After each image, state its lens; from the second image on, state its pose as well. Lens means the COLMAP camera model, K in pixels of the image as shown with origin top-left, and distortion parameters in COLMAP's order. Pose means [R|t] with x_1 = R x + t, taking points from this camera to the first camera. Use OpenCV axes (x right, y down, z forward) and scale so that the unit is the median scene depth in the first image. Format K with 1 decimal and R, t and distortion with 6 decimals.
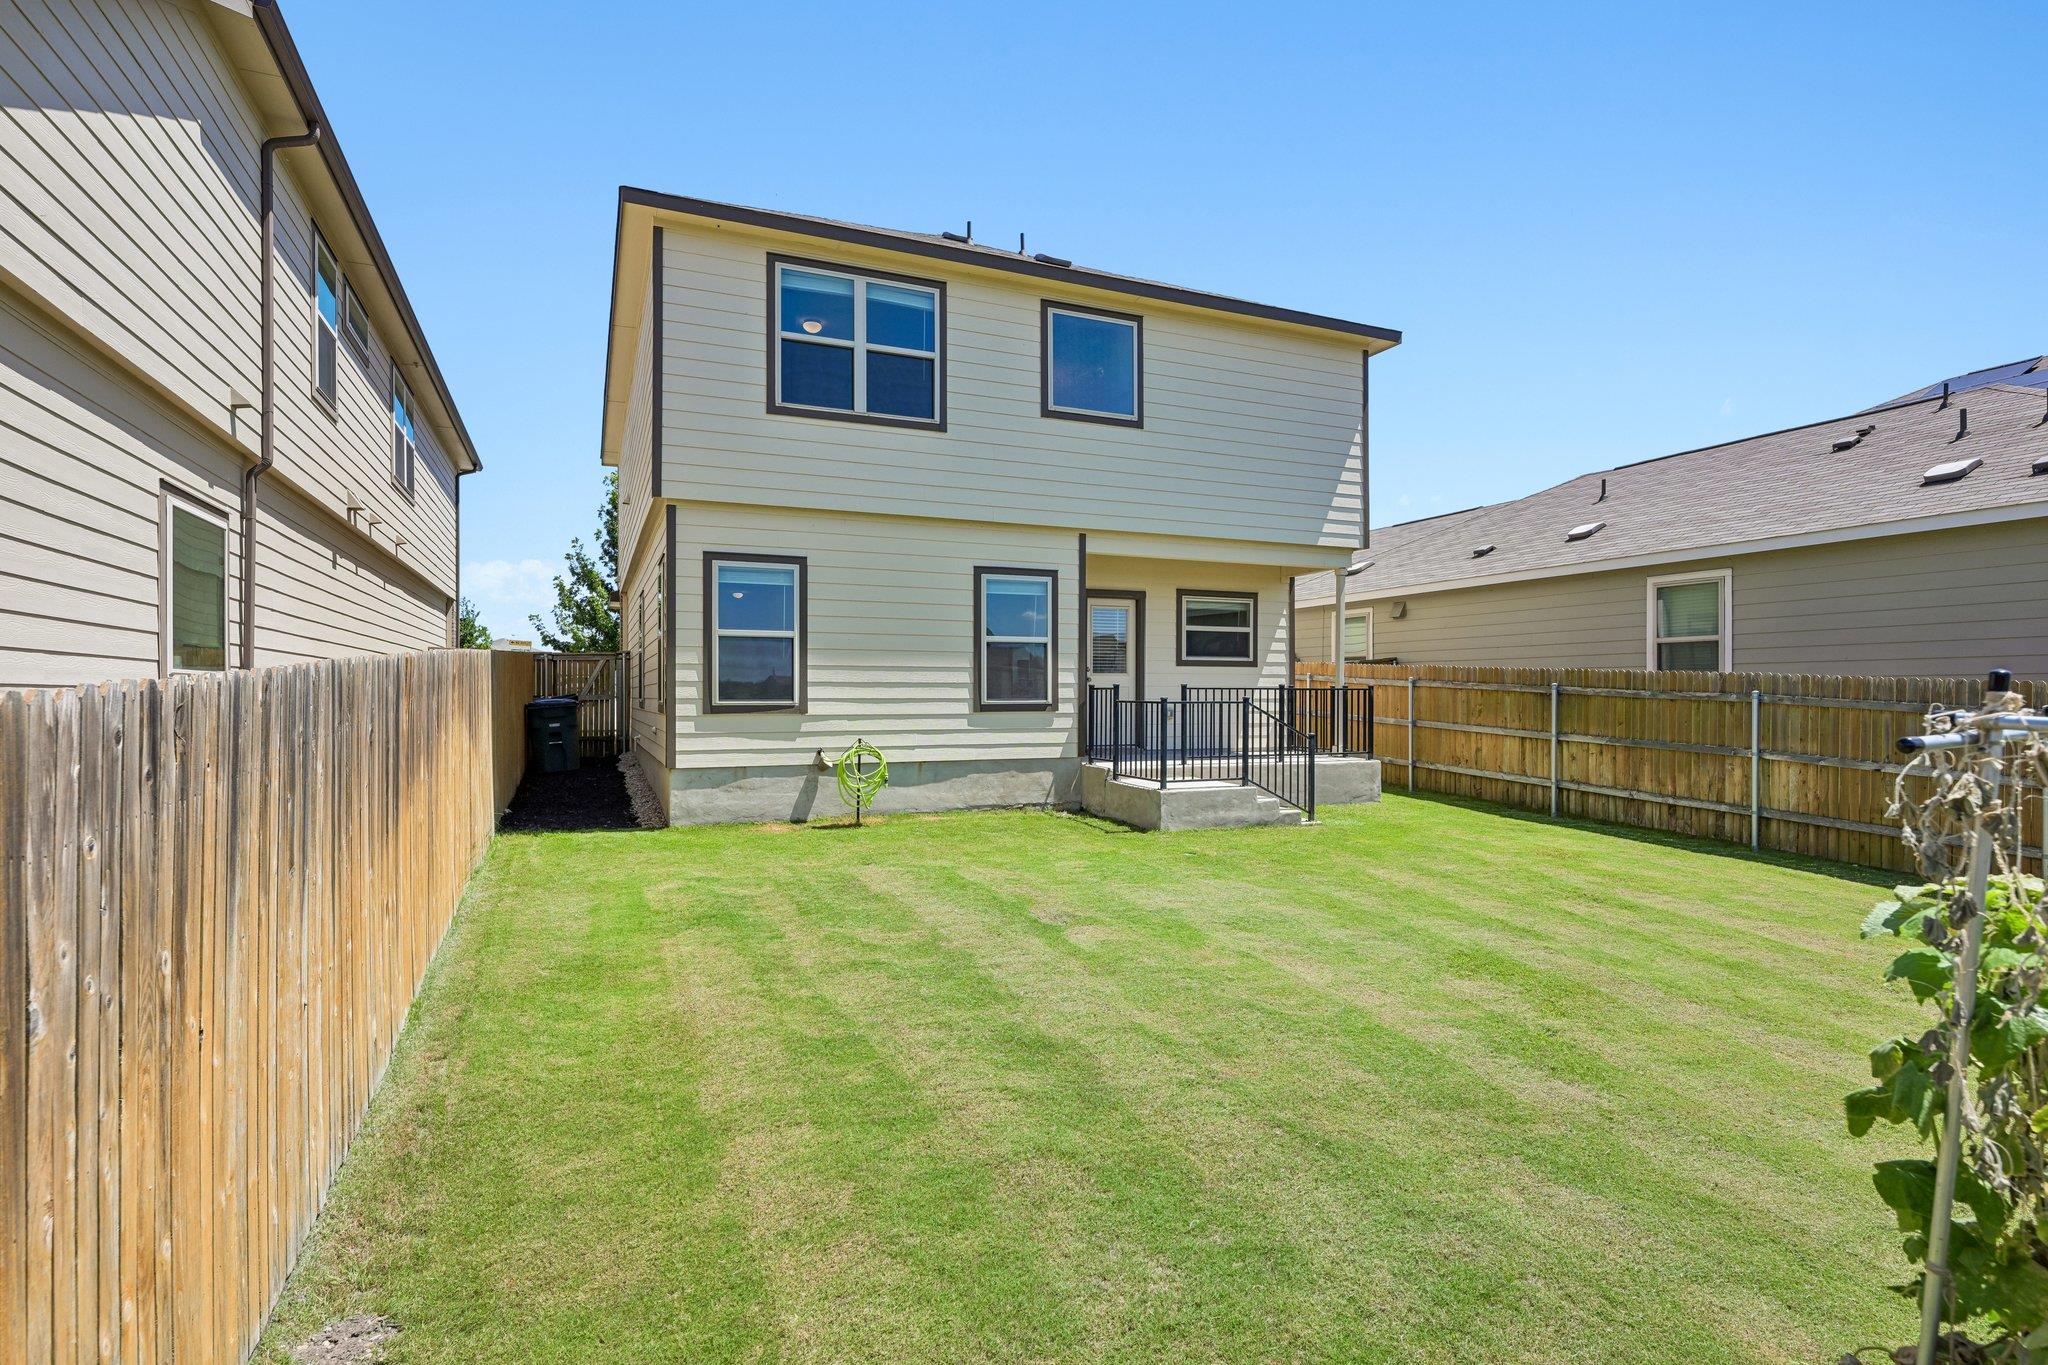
lens RADIAL K [[1046.4, 0, 1011.3], [0, 1046.4, 704.1], [0, 0, 1]] dist [-0.001298, -0.001073]
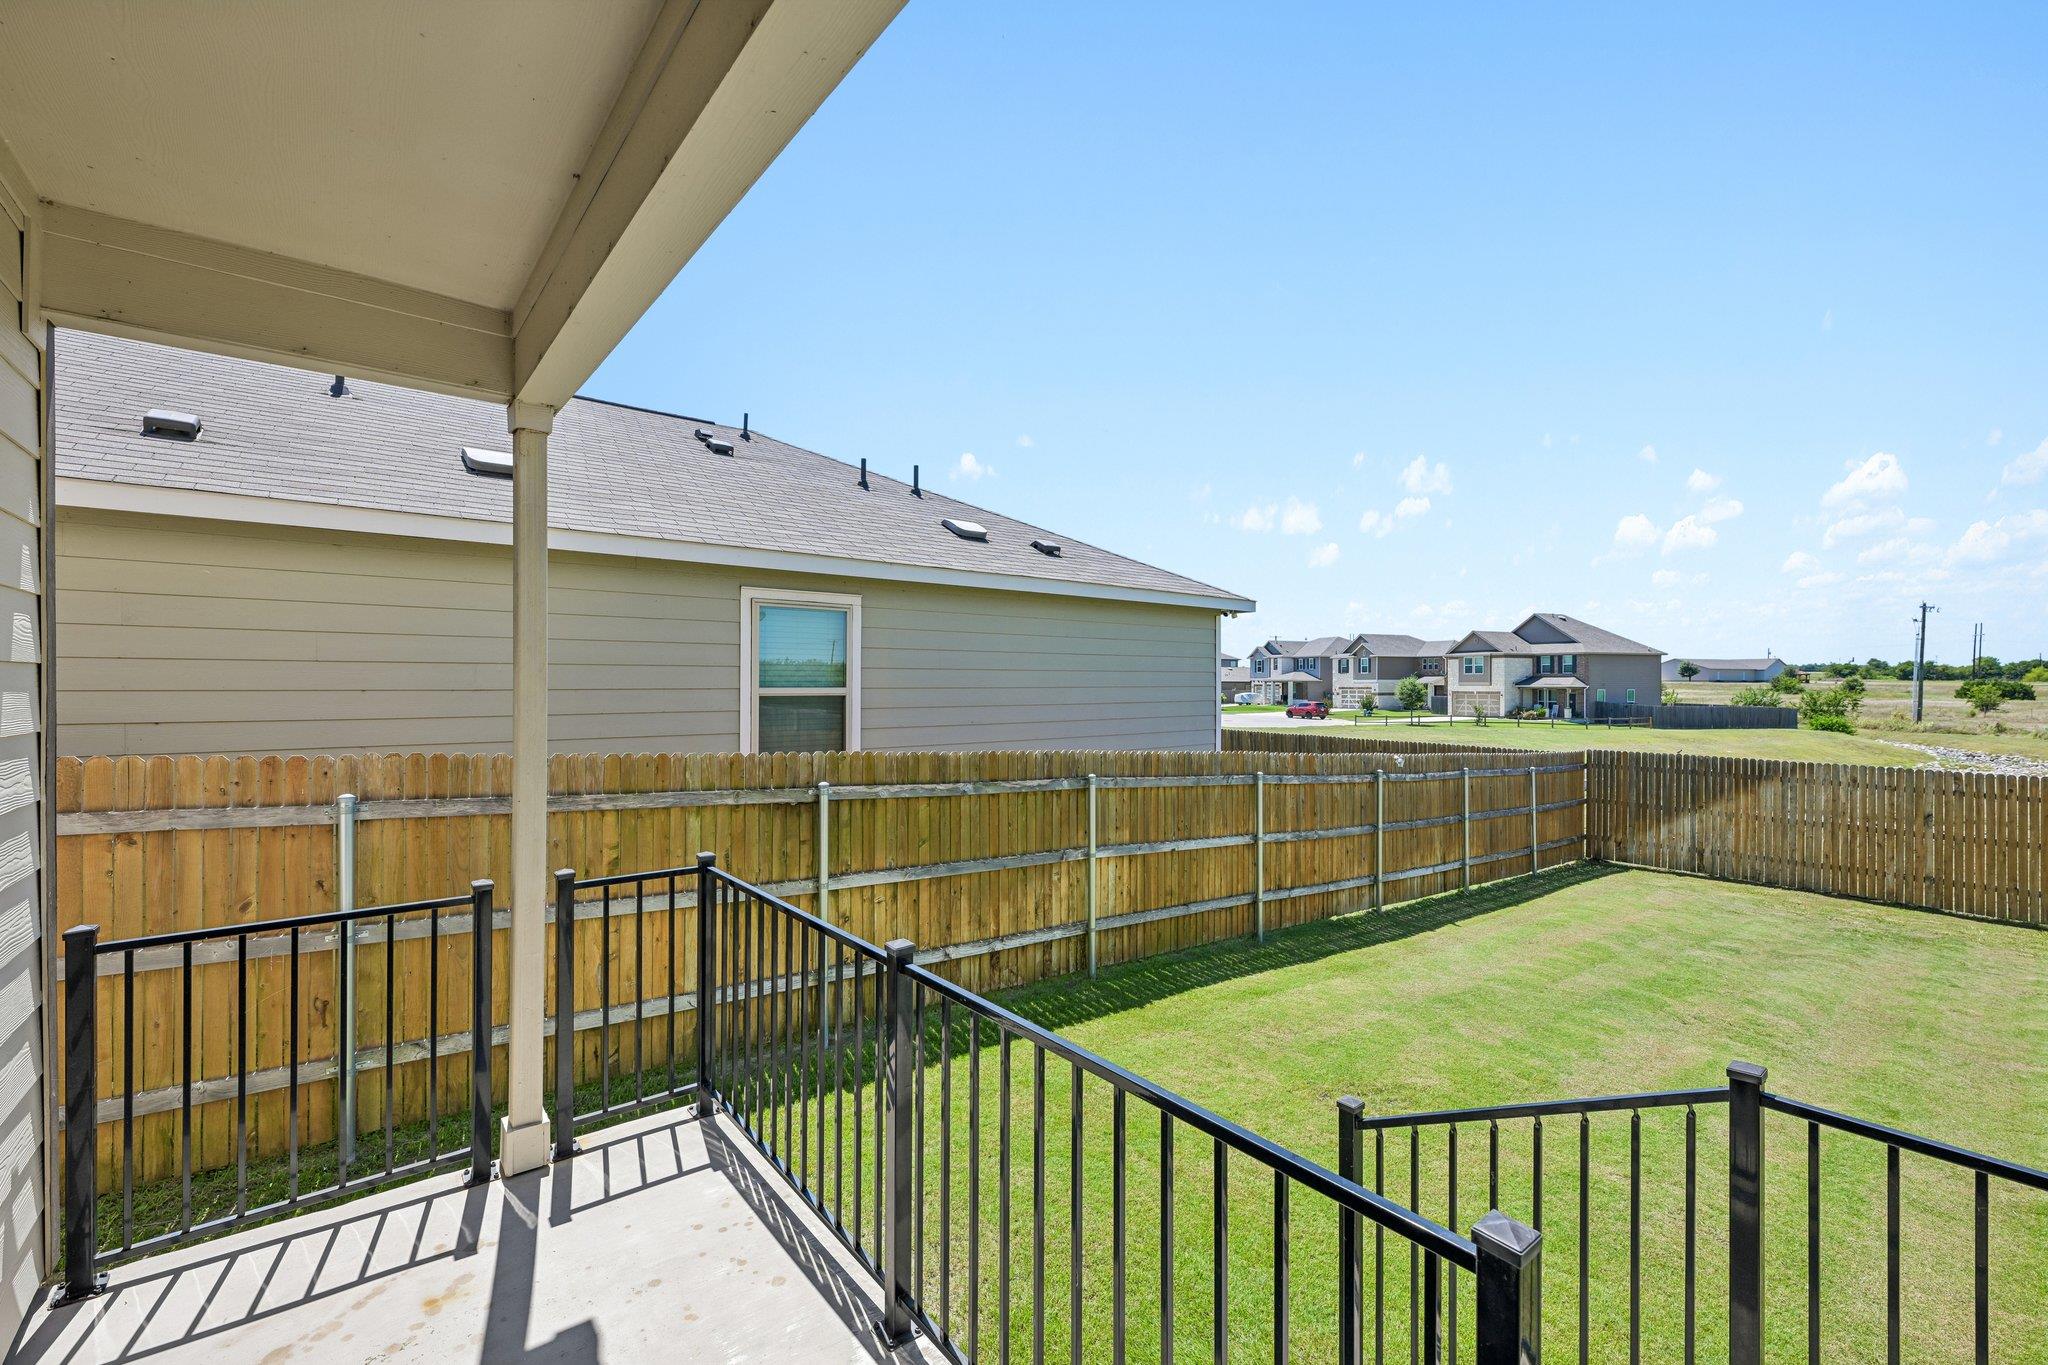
lens RADIAL K [[859.5, 0, 1035.2], [0, 859.5, 688.7], [0, 0, 1]] dist [-0.002144, 0.000302]
pose [[-0.301067, 0.000895, 0.953603, 0.104826], [0.005567, 0.999984, 0.000819, -0.072372], [-0.953587, 0.005555, -0.301067, 1.158980]]
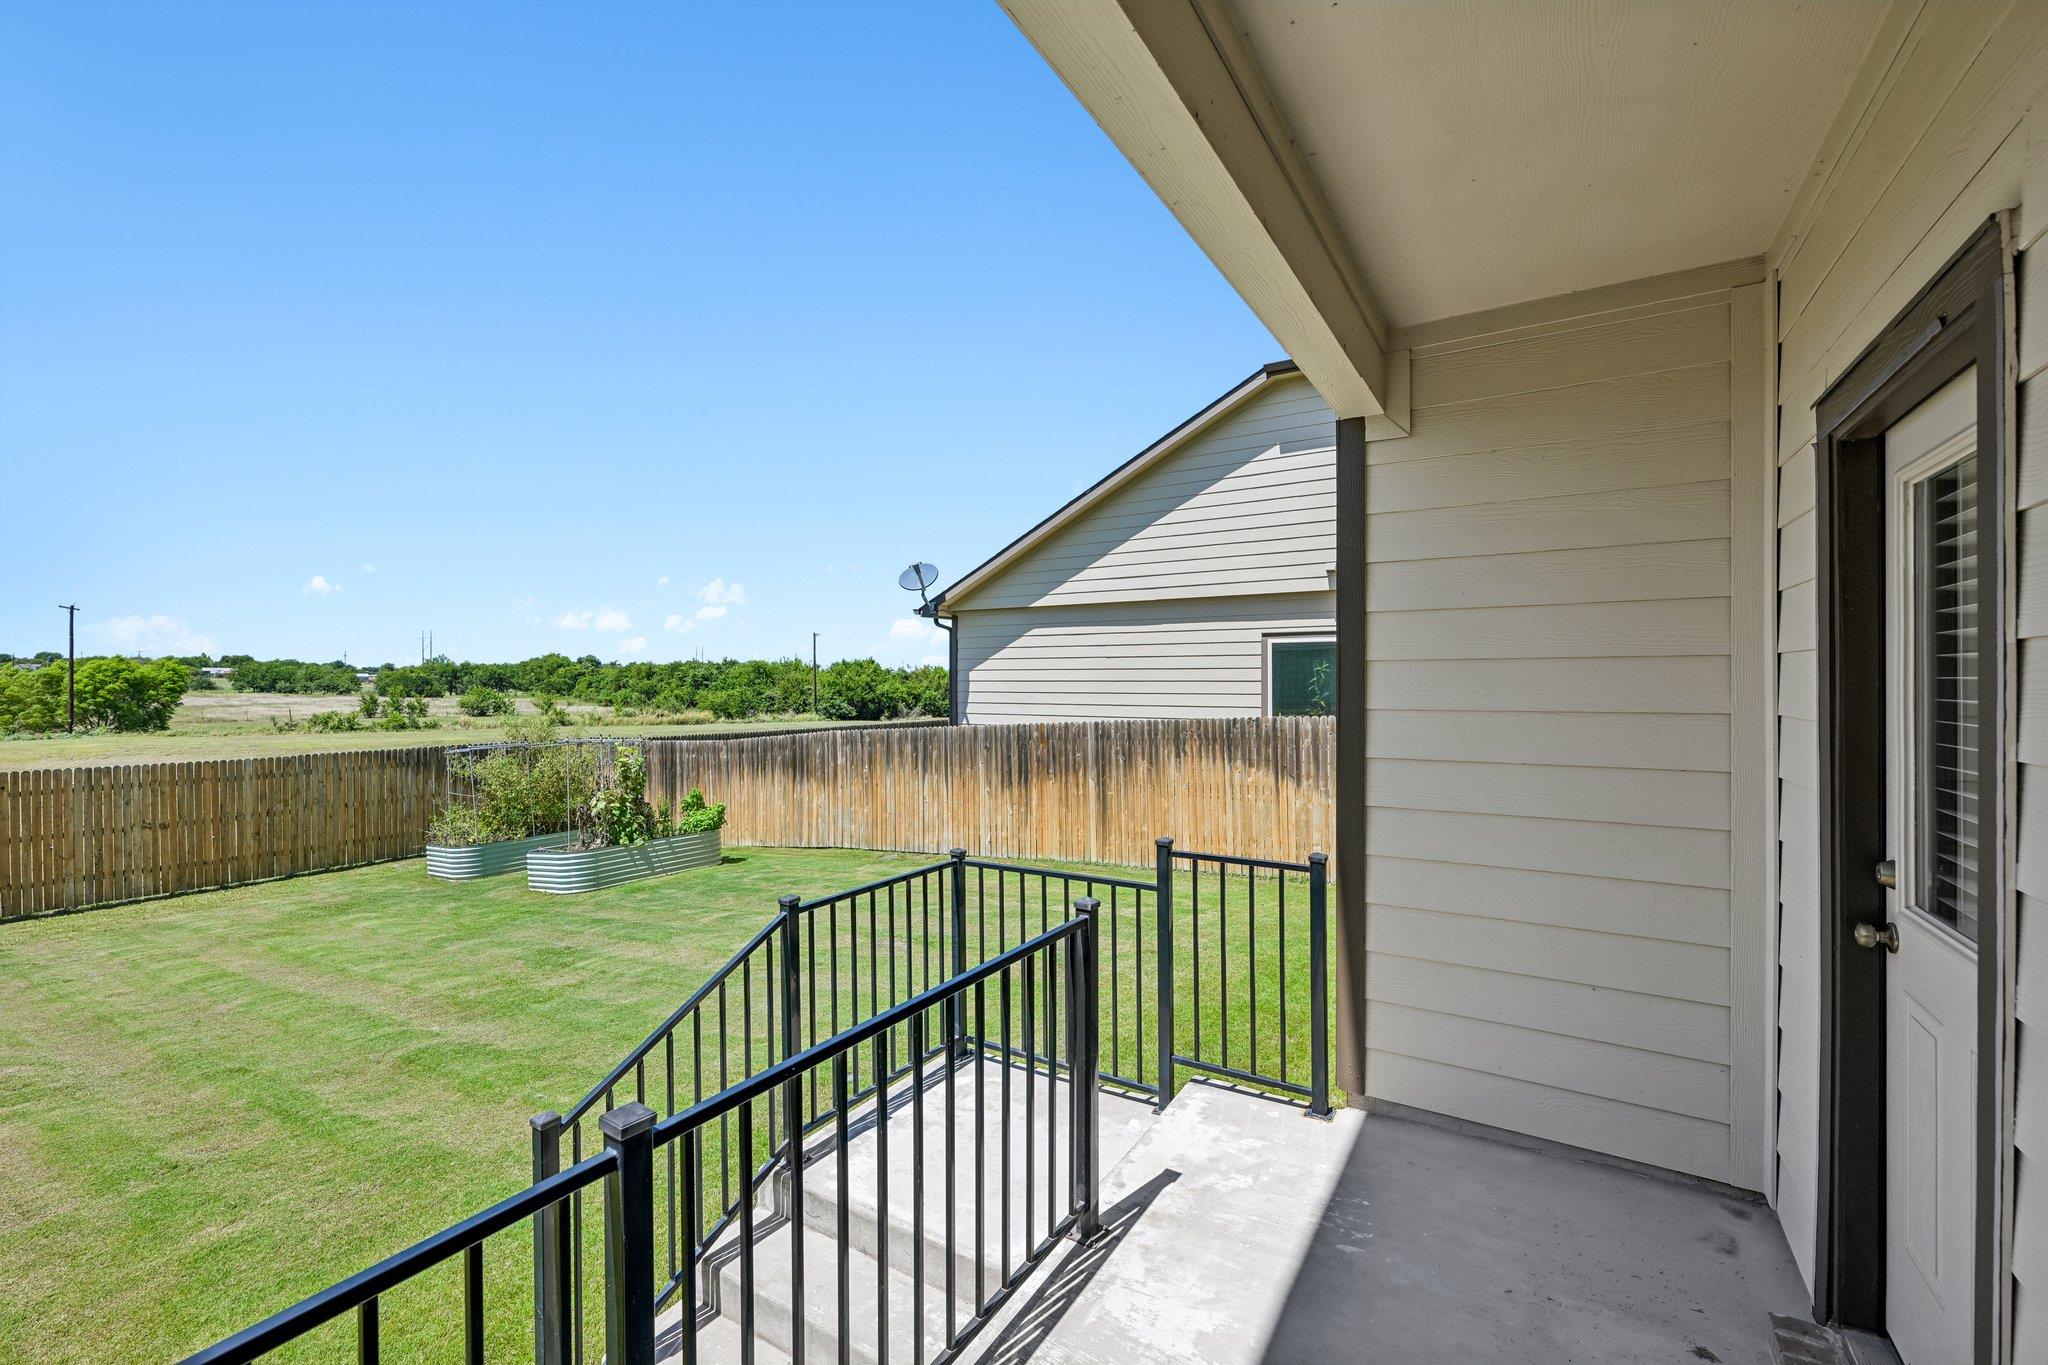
lens RADIAL K [[859.5, 0, 1016.4], [0, 859.5, 689.4], [0, 0, 1]] dist [-0.002144, 0.000302]
pose [[-0.830366, 0.008030, -0.557160, 0.316683], [-0.000475, 0.999886, 0.015119, -0.077211], [0.557218, 0.012819, -0.830267, 1.269552]]
